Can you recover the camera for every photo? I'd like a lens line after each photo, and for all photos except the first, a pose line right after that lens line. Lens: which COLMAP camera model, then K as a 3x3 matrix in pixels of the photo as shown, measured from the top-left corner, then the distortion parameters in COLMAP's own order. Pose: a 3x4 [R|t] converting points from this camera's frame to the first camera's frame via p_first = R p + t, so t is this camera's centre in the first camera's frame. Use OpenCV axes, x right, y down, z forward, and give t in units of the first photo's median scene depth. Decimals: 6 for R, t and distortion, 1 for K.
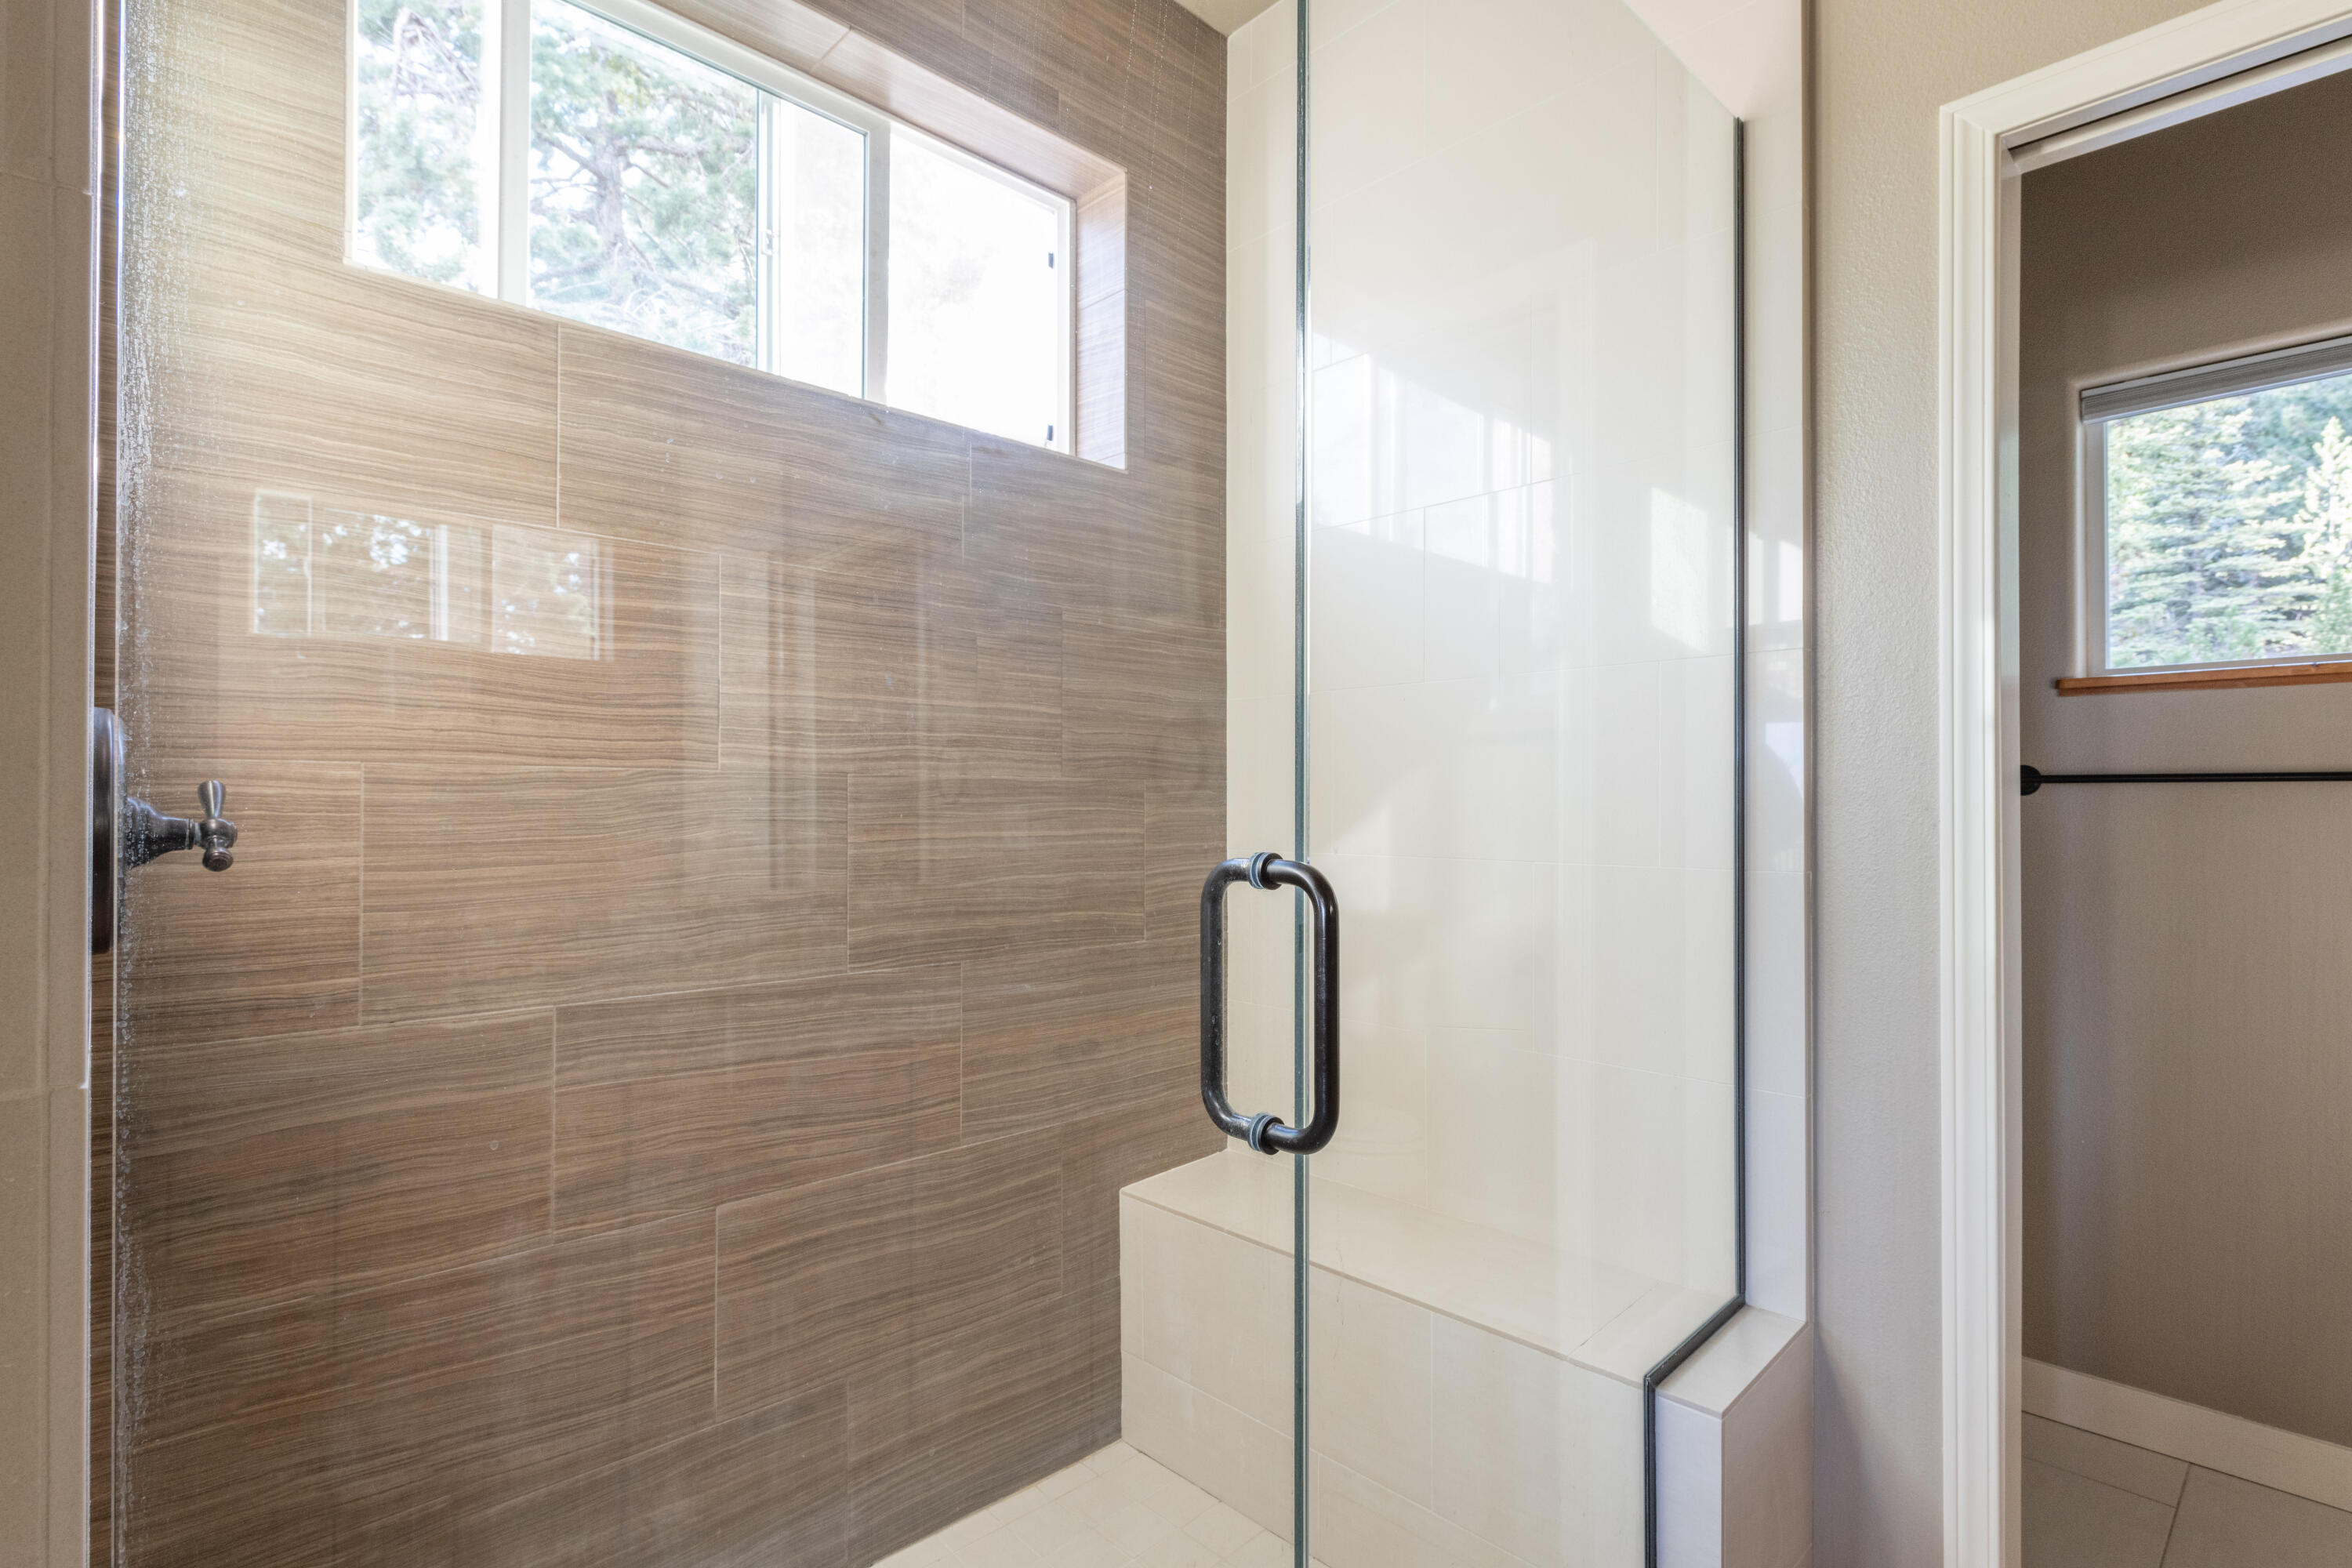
lens RADIAL K [[1142.9, 0, 1176.0], [0, 1142.9, 784.0], [0, 0, 1]] dist [0.020949, 0.000416]
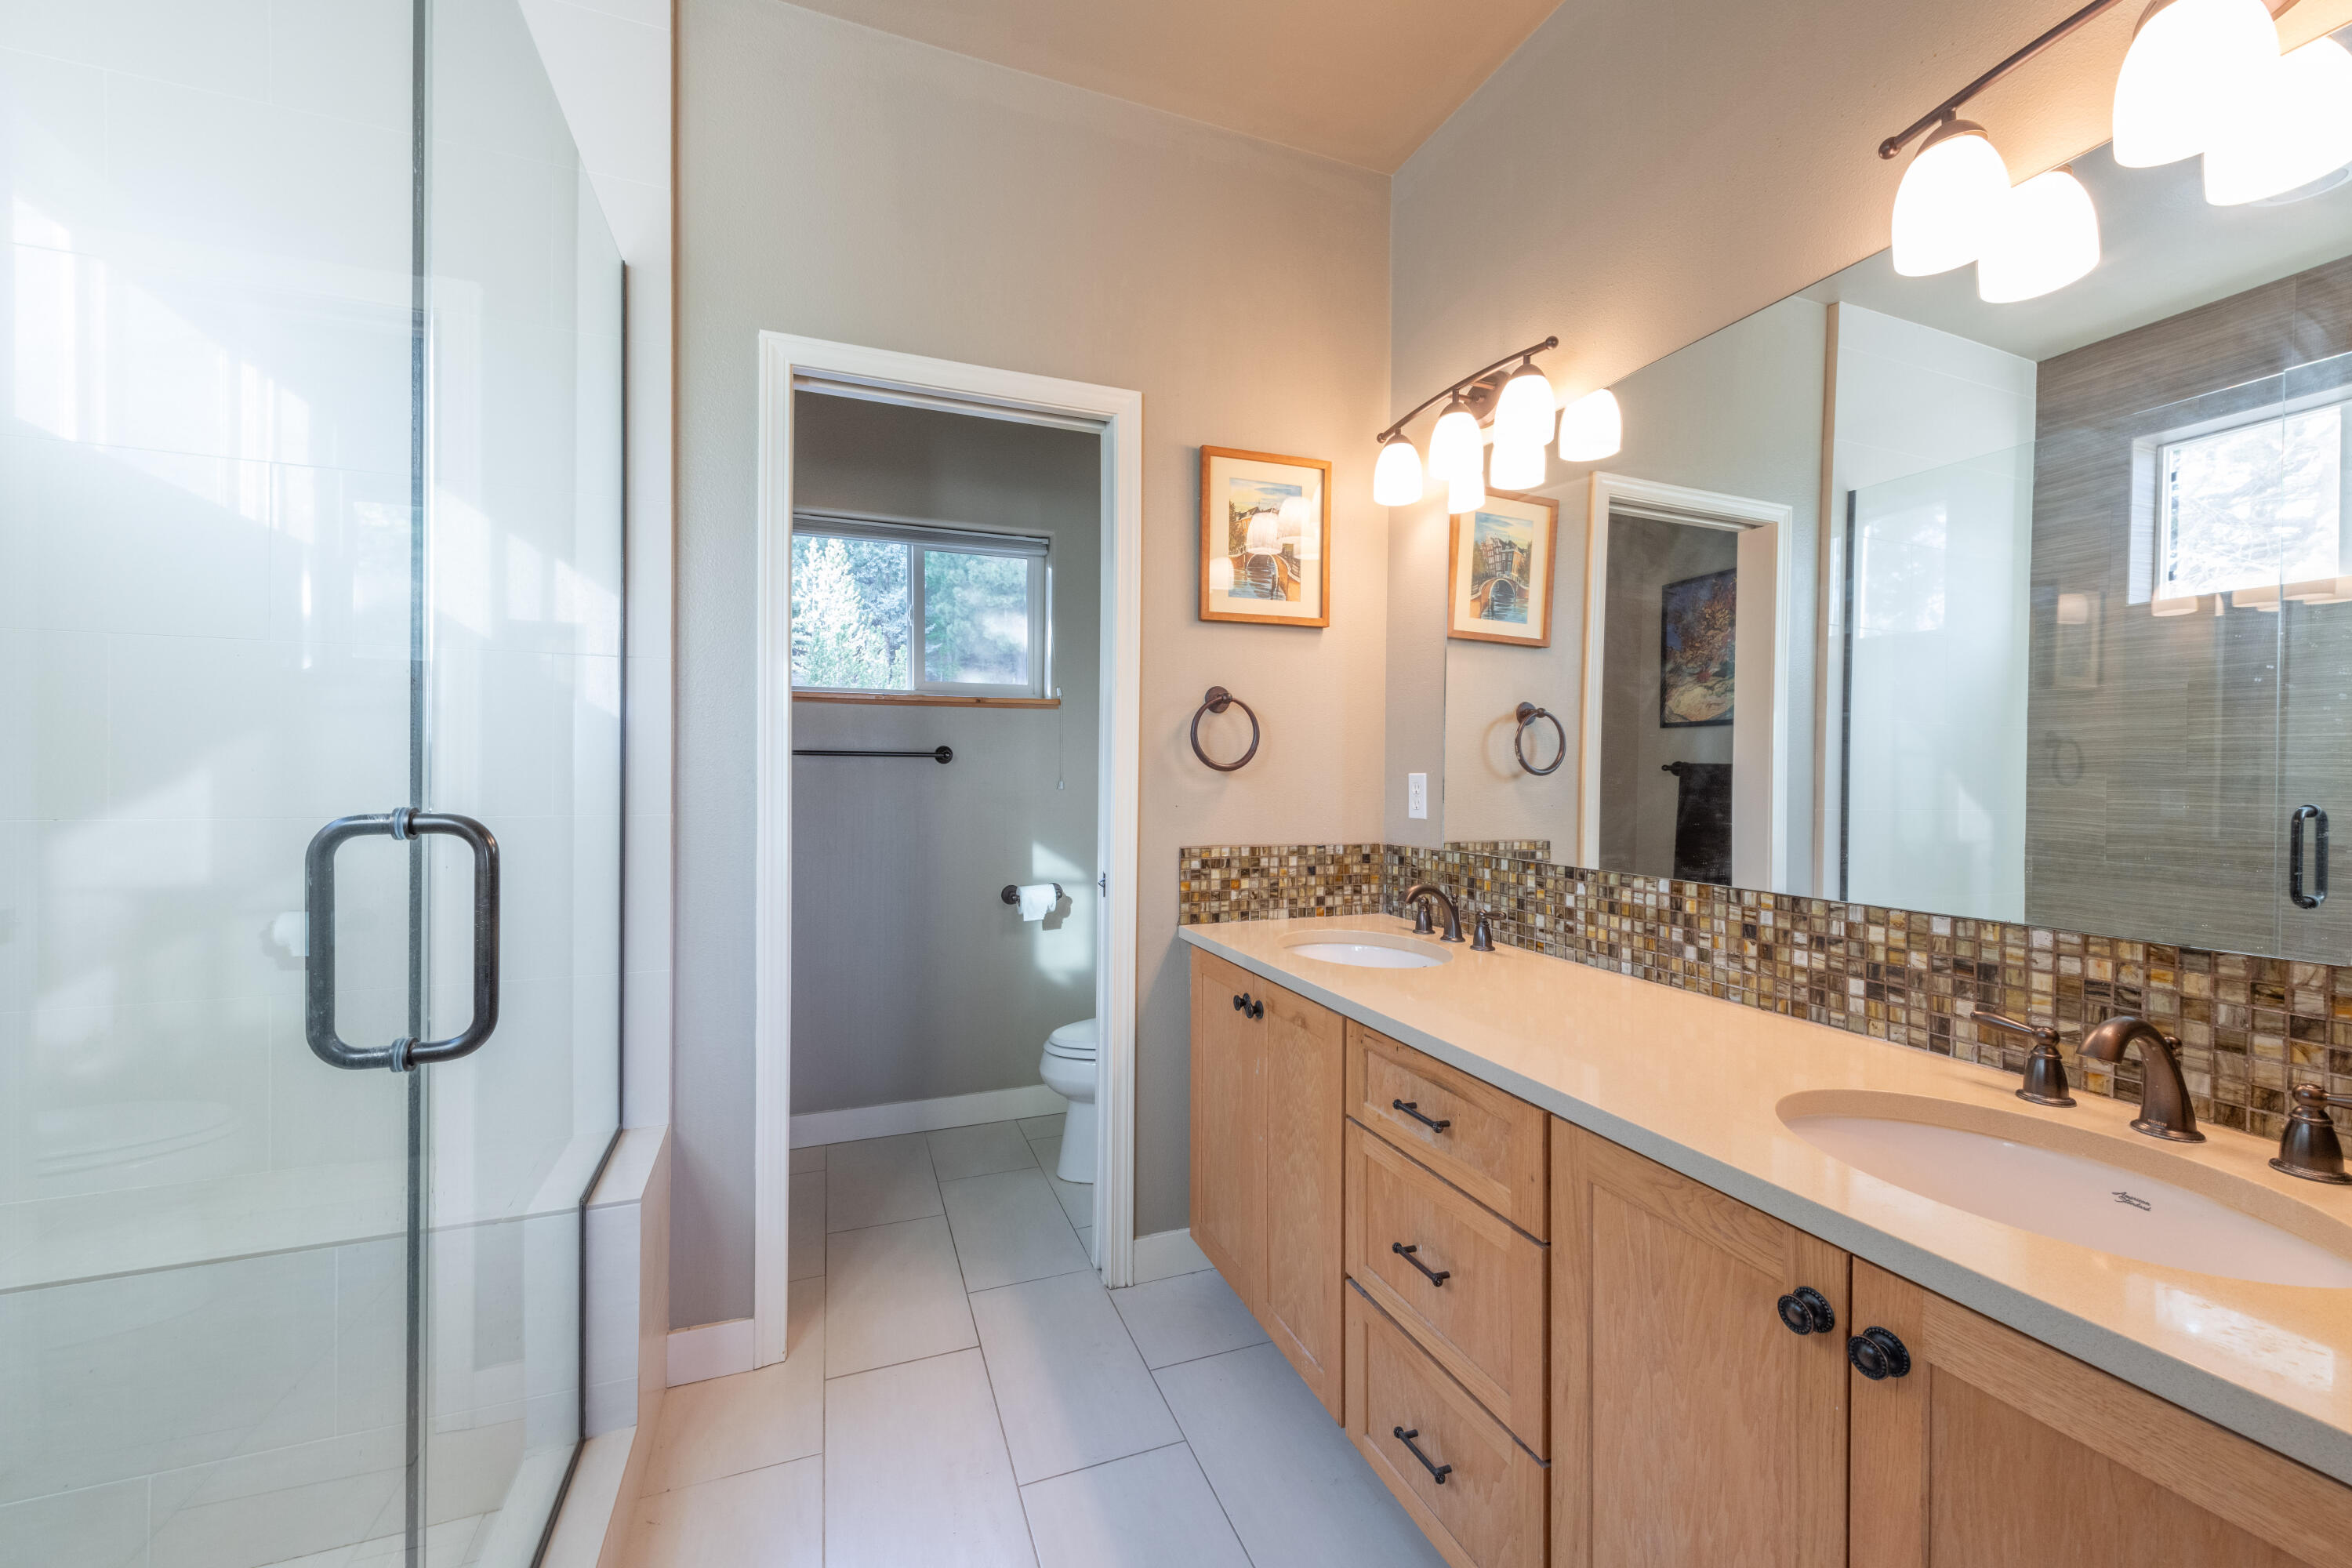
lens RADIAL K [[910.8, 0, 1187.6], [0, 910.8, 772.5], [0, 0, 1]] dist [0.019818, -0.003646]
pose [[0.387014, -0.004841, 0.922061, -0.274329], [-0.014472, 0.999831, 0.011324, 0.001736], [-0.921960, -0.017727, 0.386879, -0.040147]]
